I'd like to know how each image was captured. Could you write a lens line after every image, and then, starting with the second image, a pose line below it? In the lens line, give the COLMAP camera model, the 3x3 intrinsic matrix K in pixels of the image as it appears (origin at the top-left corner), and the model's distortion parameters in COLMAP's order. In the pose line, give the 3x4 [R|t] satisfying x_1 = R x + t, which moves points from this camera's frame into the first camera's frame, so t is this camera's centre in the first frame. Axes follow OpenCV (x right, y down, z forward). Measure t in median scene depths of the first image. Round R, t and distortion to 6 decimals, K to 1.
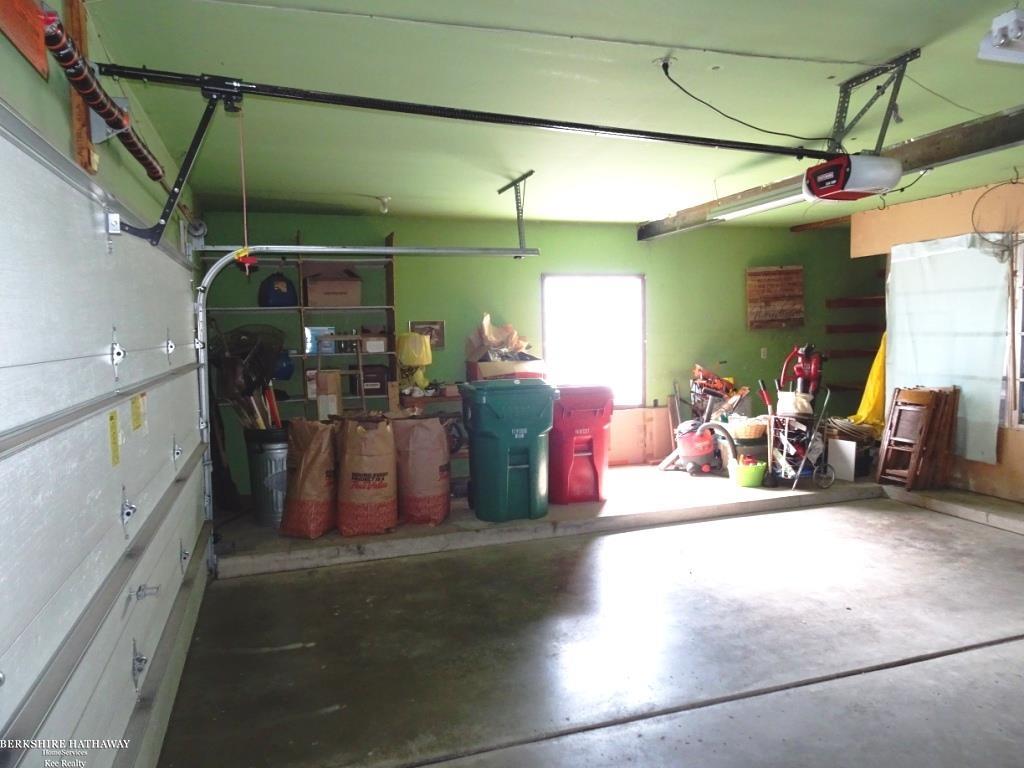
lens RADIAL K [[723.2, 0, 513.9], [0, 723.2, 383.6], [0, 0, 1]] dist [-0.000687, 0.000661]
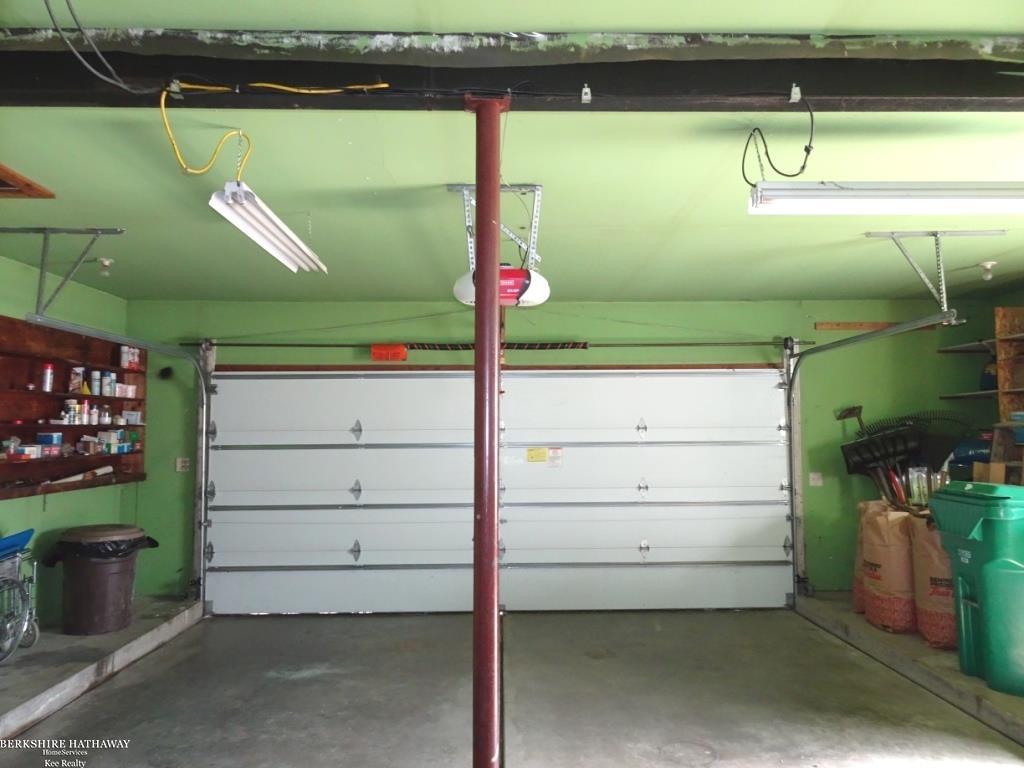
lens RADIAL K [[723.2, 0, 512.9], [0, 723.2, 382.8], [0, 0, 1]] dist [-0.000687, 0.000661]
pose [[-0.286885, -0.043943, -0.956957, 0.857432], [-0.062514, 0.997677, -0.027072, -0.059661], [0.955923, 0.052056, -0.288965, 0.762413]]
